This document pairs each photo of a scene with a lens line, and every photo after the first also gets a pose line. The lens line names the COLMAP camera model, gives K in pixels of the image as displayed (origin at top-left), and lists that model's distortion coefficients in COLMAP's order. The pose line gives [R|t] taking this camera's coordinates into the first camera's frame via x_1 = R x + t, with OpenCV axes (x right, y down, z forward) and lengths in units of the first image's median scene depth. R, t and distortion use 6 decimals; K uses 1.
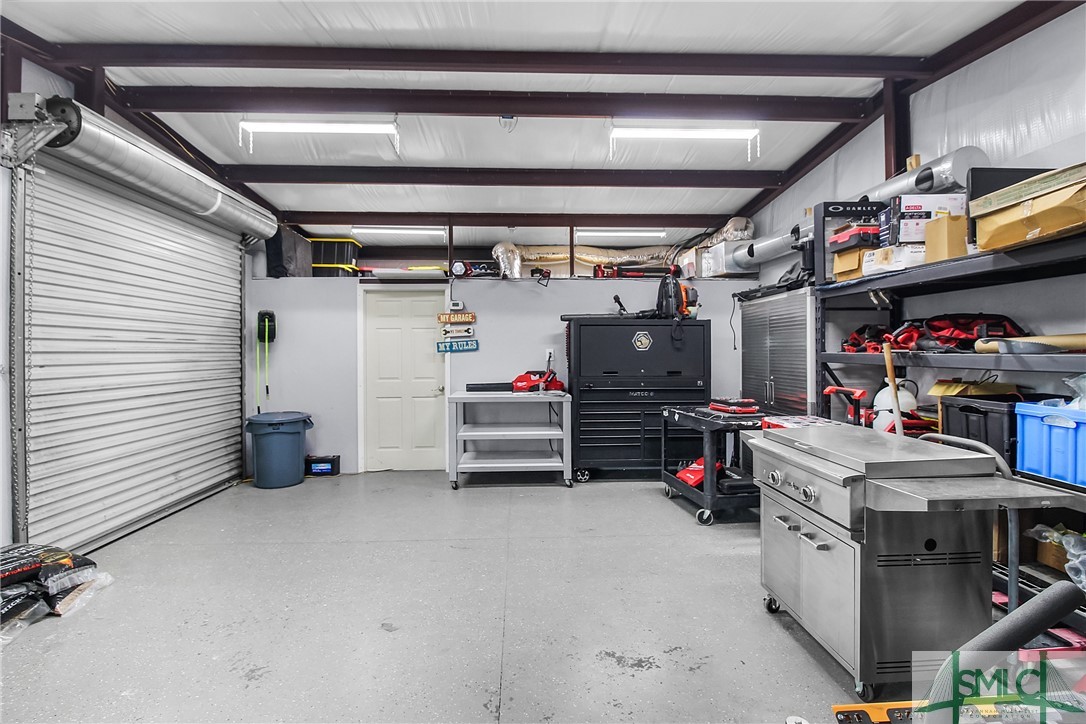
lens RADIAL K [[527.3, 0, 544.0], [0, 527.3, 337.4], [0, 0, 1]] dist [-0.000159, -0.011384]
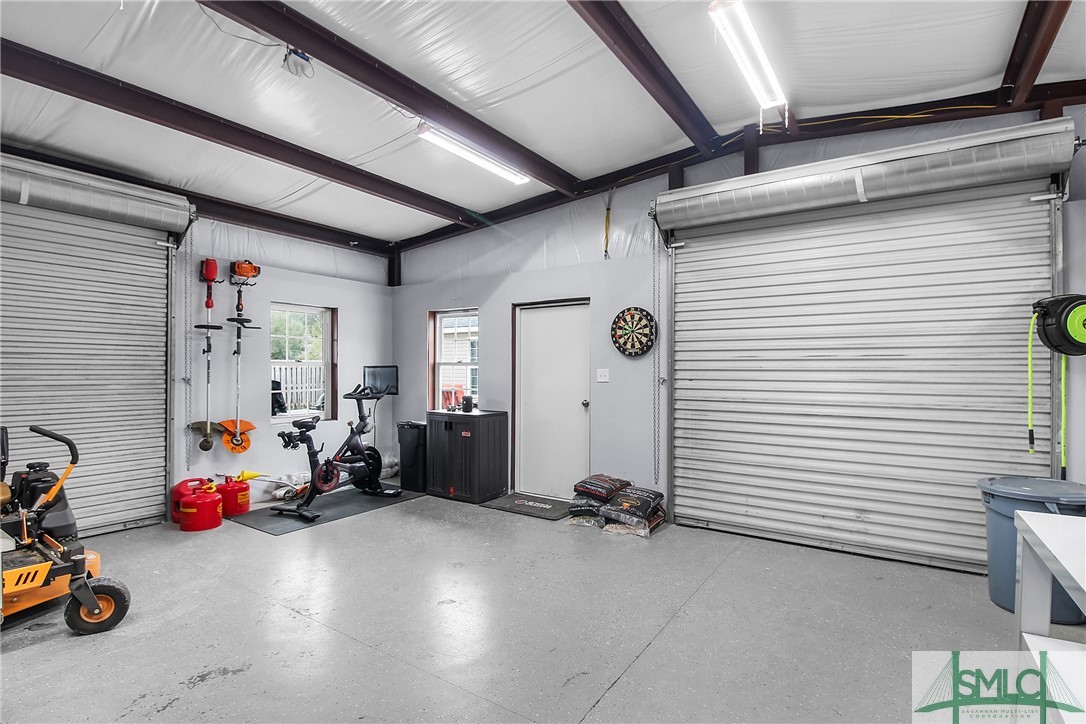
lens RADIAL K [[523.5, 0, 532.6], [0, 523.5, 376.6], [0, 0, 1]] dist [0.007891, -0.017112]
pose [[-0.612226, 0.012246, -0.790588, 0.429789], [0.021028, 0.999779, -0.000798, 0.040236], [0.790403, -0.017113, -0.612348, 1.575641]]
